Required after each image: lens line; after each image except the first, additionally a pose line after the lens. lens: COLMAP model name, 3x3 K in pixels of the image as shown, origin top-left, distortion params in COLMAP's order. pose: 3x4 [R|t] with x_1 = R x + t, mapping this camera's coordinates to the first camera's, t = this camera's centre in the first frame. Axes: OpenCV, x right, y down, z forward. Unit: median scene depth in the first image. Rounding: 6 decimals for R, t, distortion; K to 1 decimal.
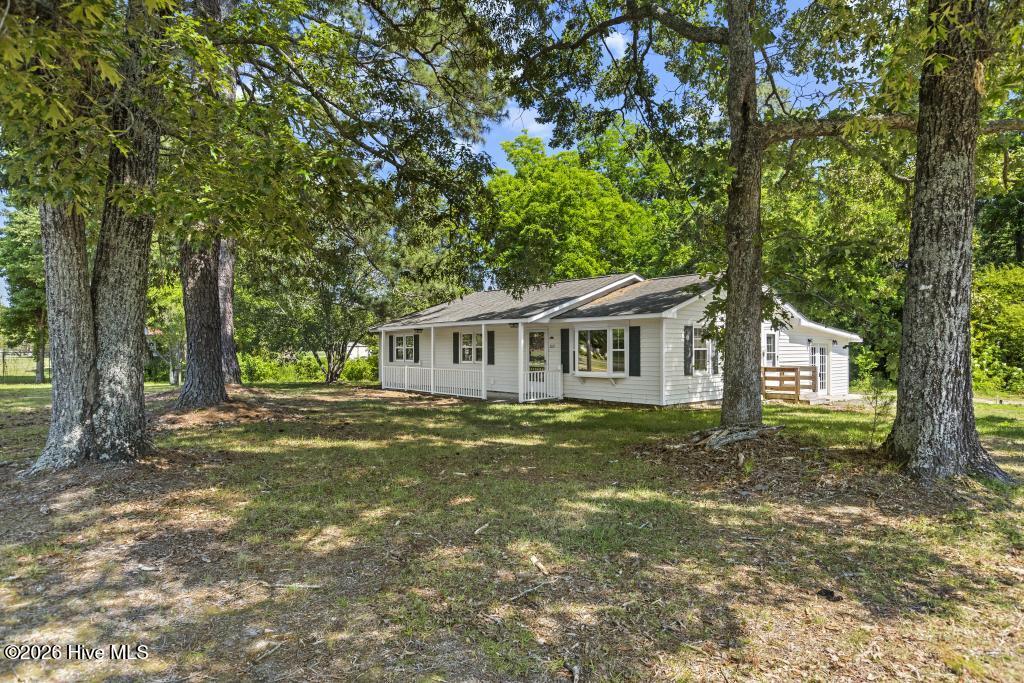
lens RADIAL K [[597.4, 0, 512.0], [0, 597.4, 341.5], [0, 0, 1]] dist [0.012257, 0.001281]
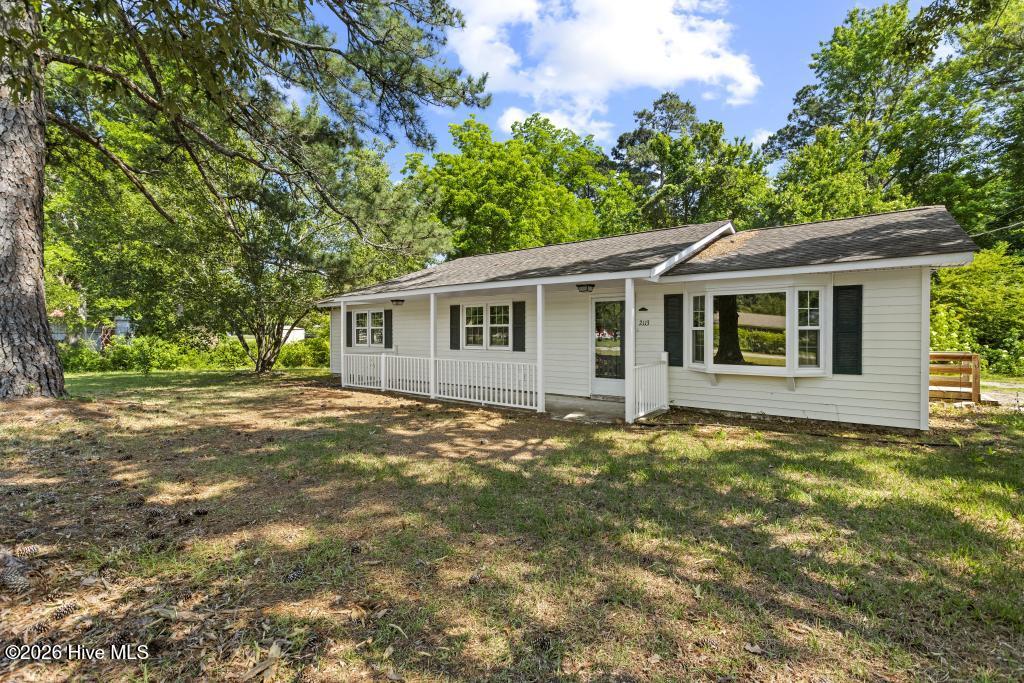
lens RADIAL K [[447.2, 0, 512.0], [0, 447.2, 341.5], [0, 0, 1]] dist [0.000912, -0.000113]
pose [[0.978076, -0.002358, 0.208237, -0.129062], [-0.003783, 0.999570, 0.029089, 0.011014], [-0.208216, -0.029239, 0.977646, 0.444429]]
